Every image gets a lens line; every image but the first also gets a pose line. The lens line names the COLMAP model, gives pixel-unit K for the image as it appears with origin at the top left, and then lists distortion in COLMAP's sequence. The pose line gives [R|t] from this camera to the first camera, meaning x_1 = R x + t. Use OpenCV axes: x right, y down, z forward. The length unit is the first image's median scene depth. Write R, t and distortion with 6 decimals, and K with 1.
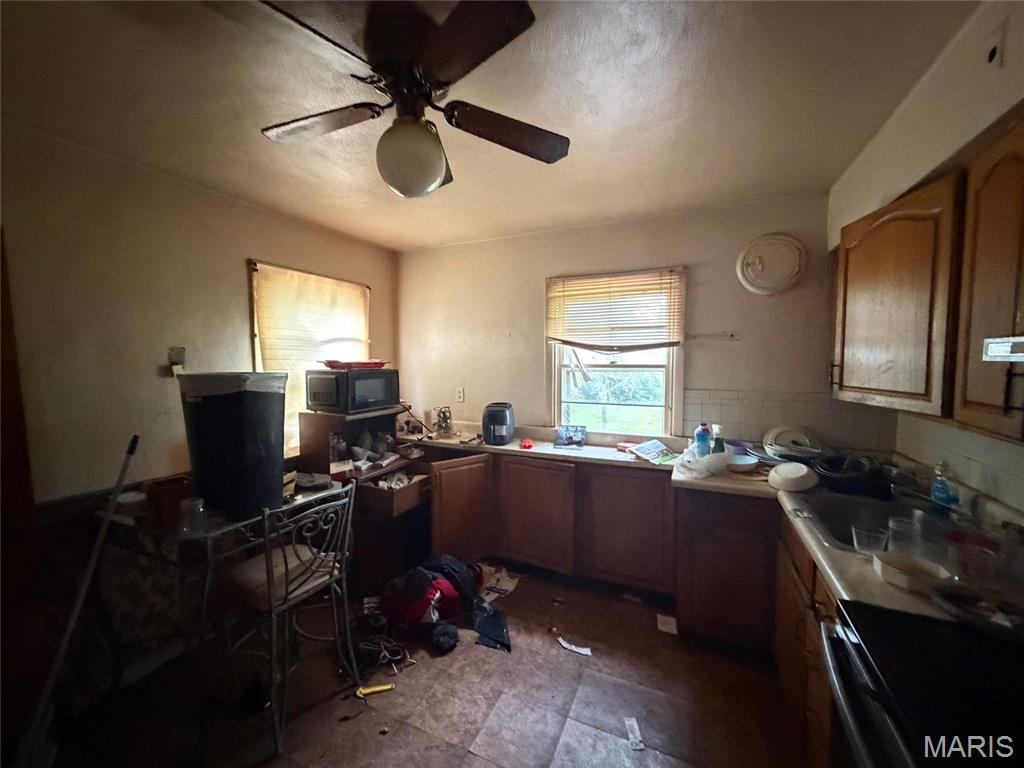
lens RADIAL K [[406.0, 0, 510.9], [0, 406.0, 385.4], [0, 0, 1]] dist [-0.001035, -0.000145]
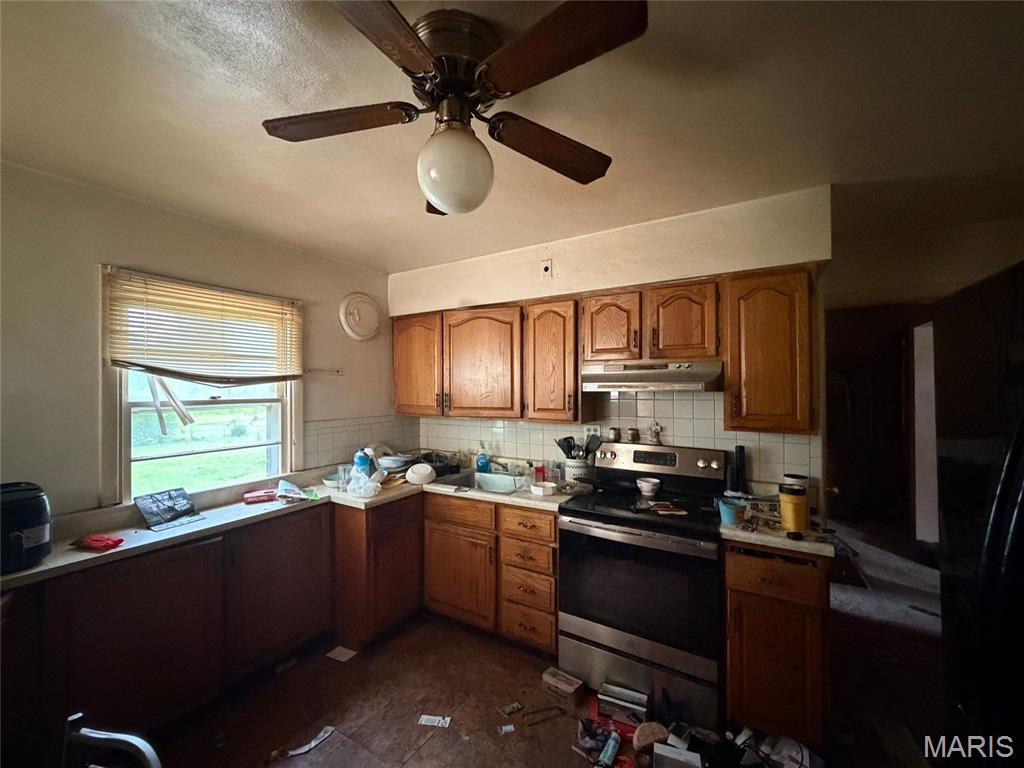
lens RADIAL K [[406.0, 0, 510.9], [0, 406.0, 385.4], [0, 0, 1]] dist [-0.001035, -0.000145]
pose [[0.123011, 0.006461, 0.992384, -0.504416], [0.072262, 0.997266, -0.015450, -0.028987], [-0.989771, 0.073612, 0.122208, 0.365270]]
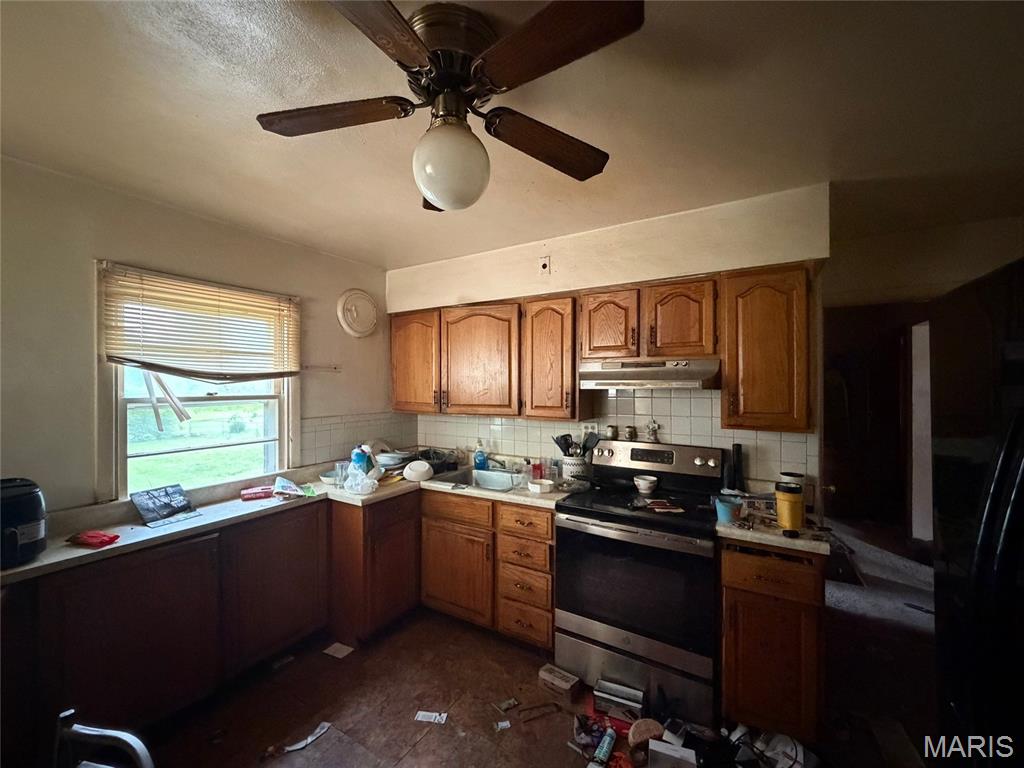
lens RADIAL K [[406.0, 0, 510.9], [0, 406.0, 385.4], [0, 0, 1]] dist [-0.001035, -0.000145]
pose [[0.121123, 0.000466, 0.992637, -0.502688], [0.069076, 0.997572, -0.008897, -0.028687], [-0.990231, 0.069645, 0.120797, 0.361746]]
